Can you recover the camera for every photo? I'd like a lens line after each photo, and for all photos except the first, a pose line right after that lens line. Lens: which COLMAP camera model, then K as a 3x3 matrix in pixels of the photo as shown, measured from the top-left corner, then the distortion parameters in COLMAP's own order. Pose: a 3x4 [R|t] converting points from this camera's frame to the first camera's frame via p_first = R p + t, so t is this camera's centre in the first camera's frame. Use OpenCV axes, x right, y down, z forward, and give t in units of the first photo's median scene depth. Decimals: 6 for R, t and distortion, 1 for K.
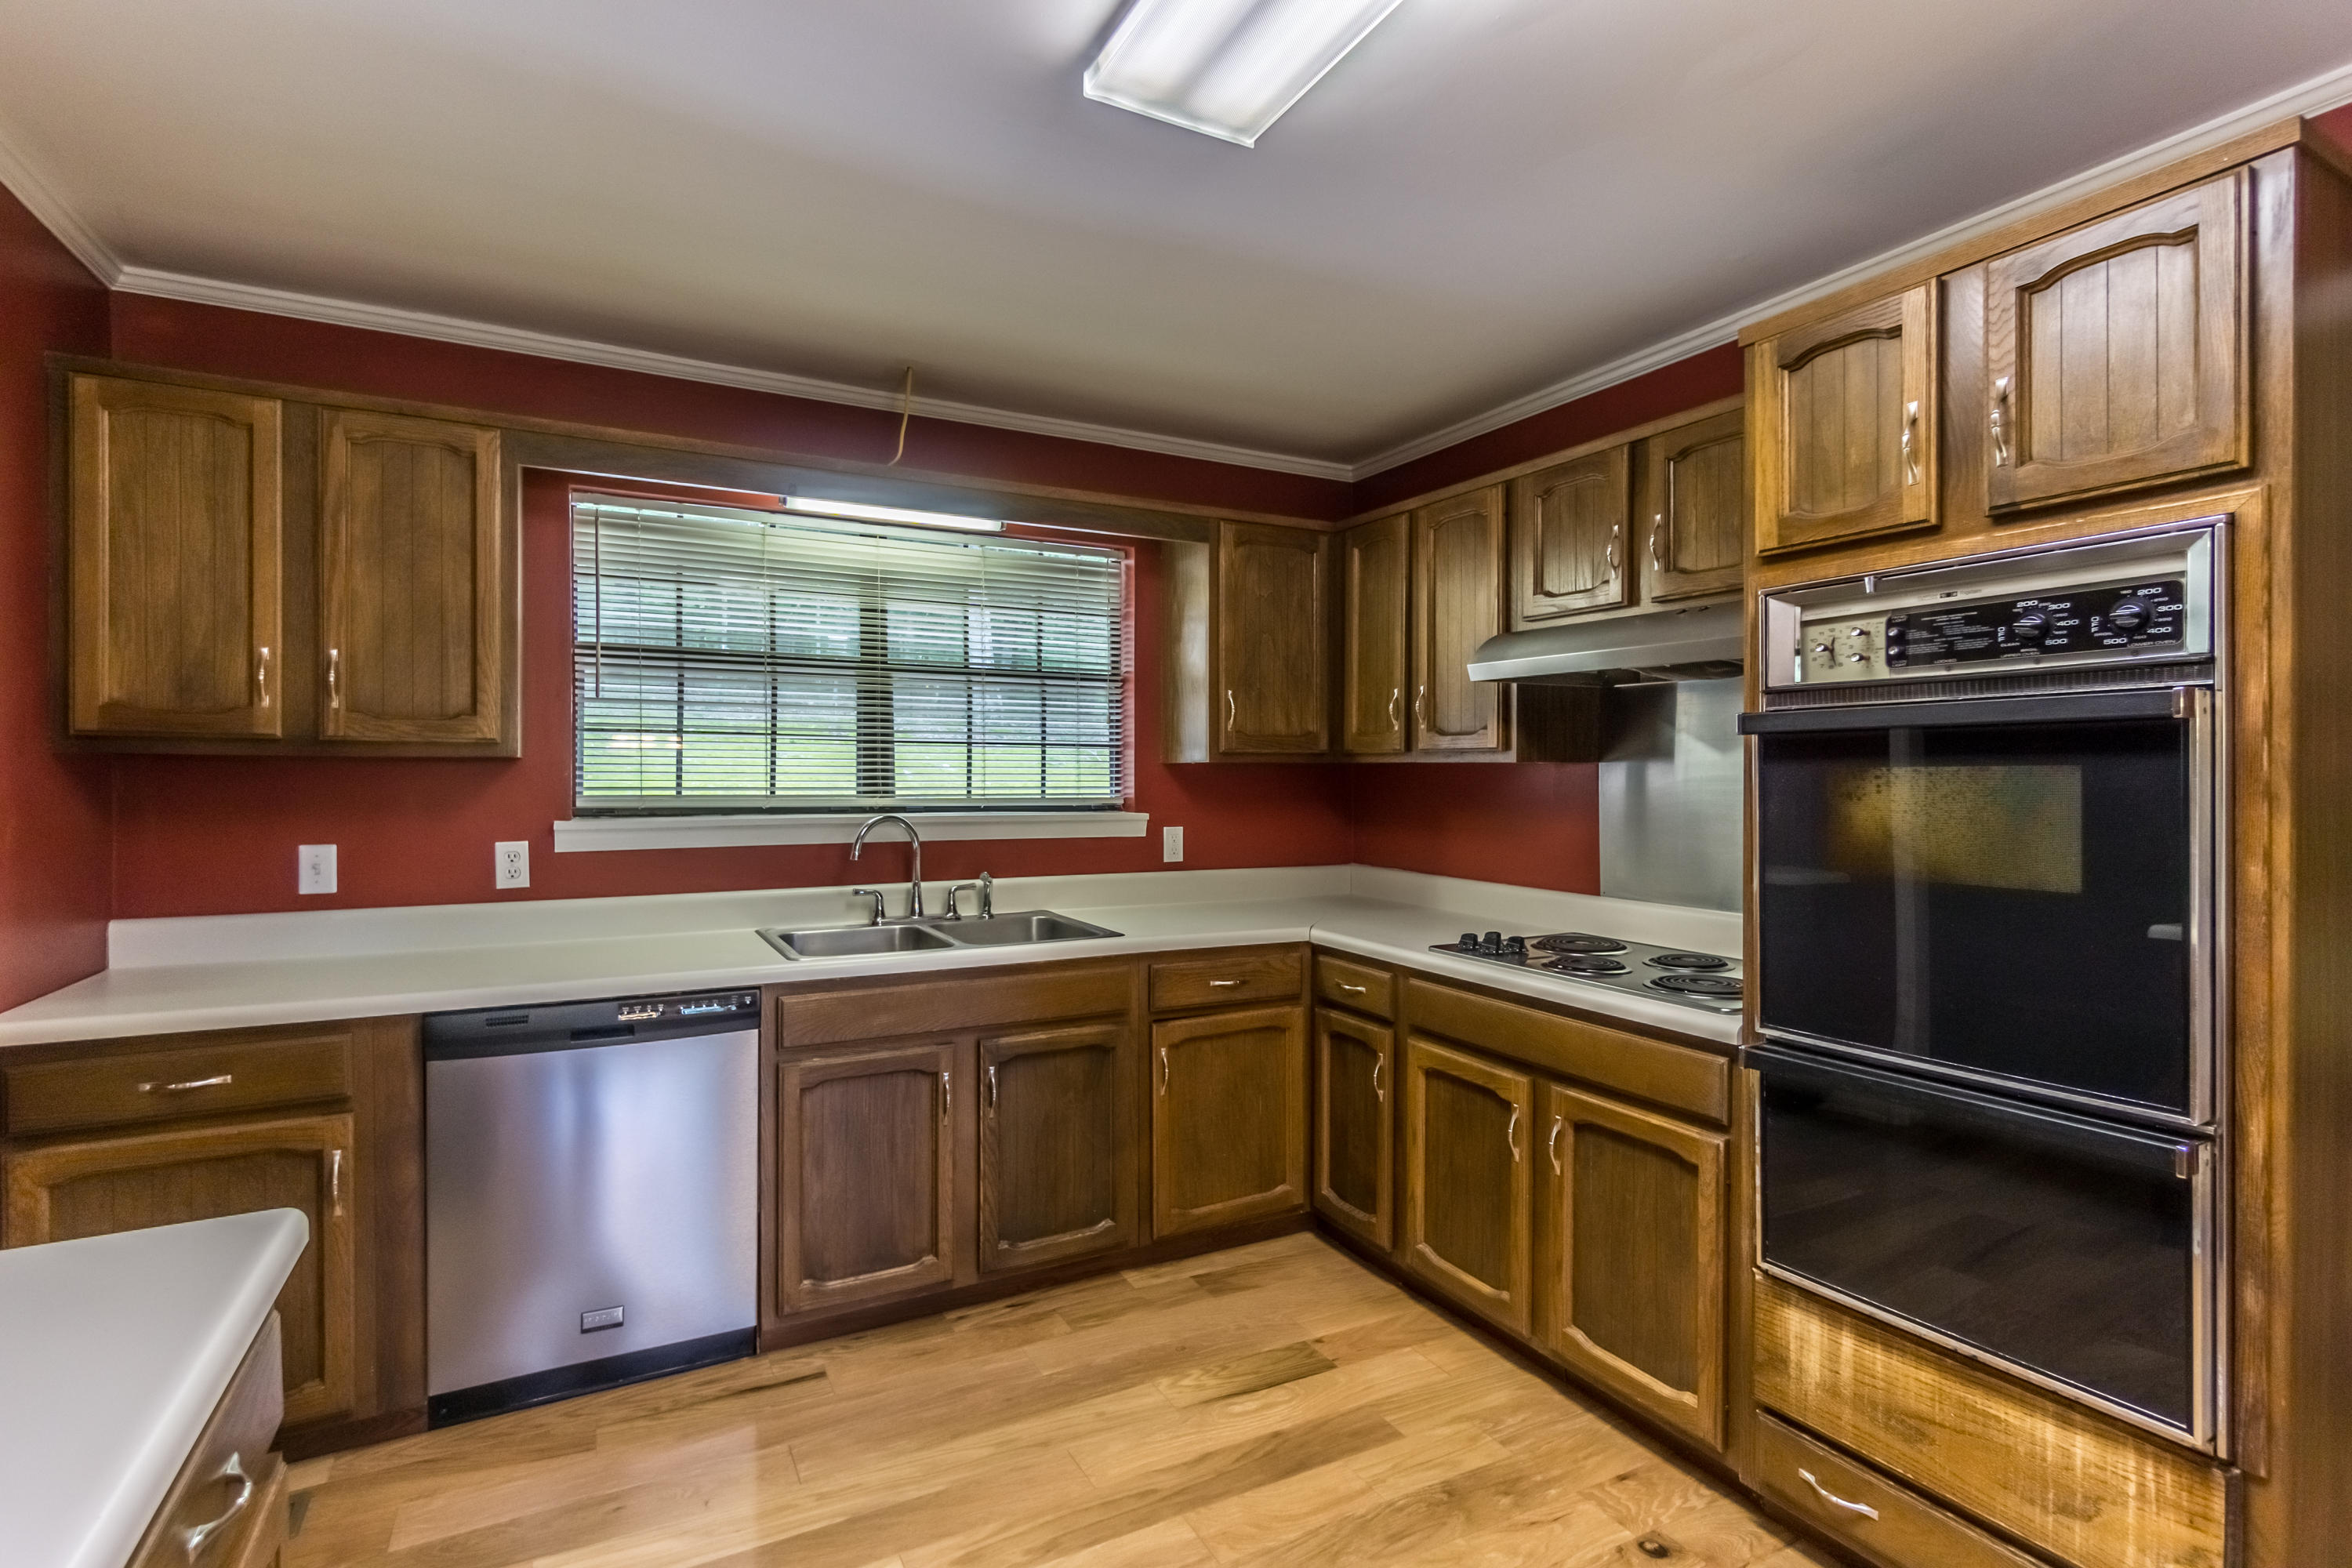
lens RADIAL K [[1088.0, 0, 1143.1], [0, 1088.0, 775.5], [0, 0, 1]] dist [0.000630, 0.000090]
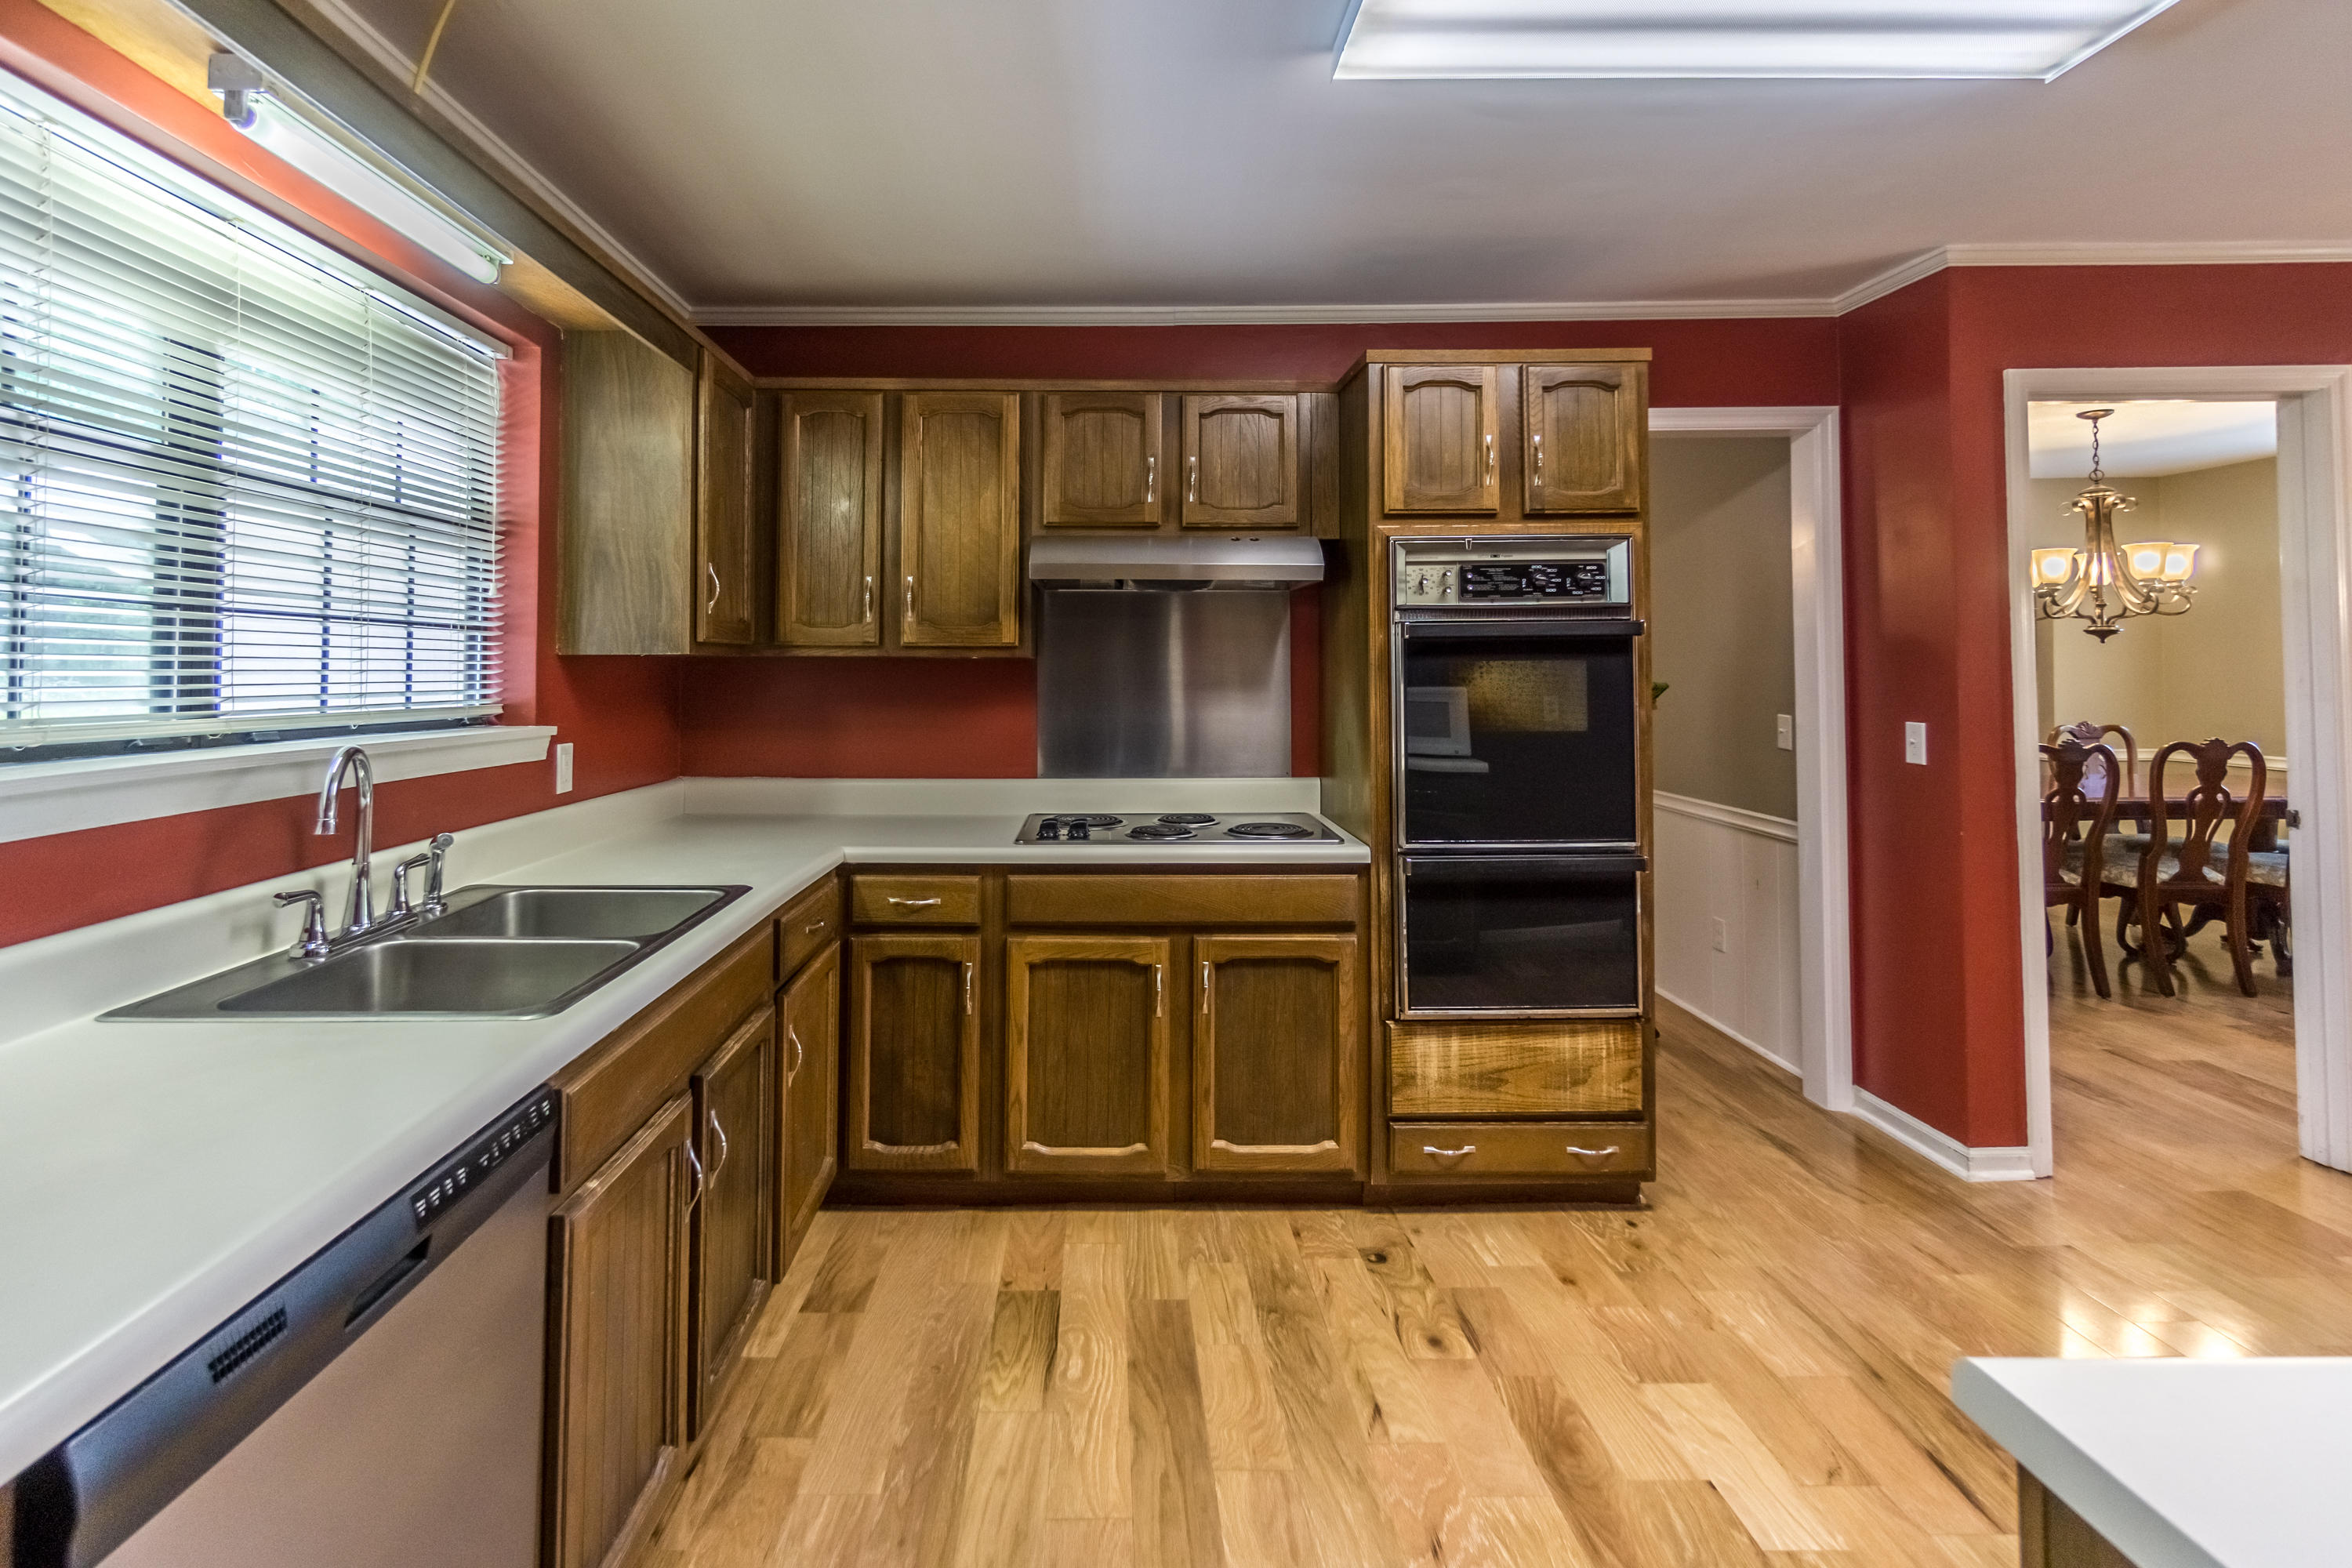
lens RADIAL K [[1118.1, 0, 1100.9], [0, 1118.1, 637.2], [0, 0, 1]] dist [0.000196, -0.008634]
pose [[0.460196, 0.029562, 0.887325, -0.692545], [0.006984, 0.999294, -0.036915, 0.009577], [-0.887790, 0.023185, 0.459665, 0.510472]]
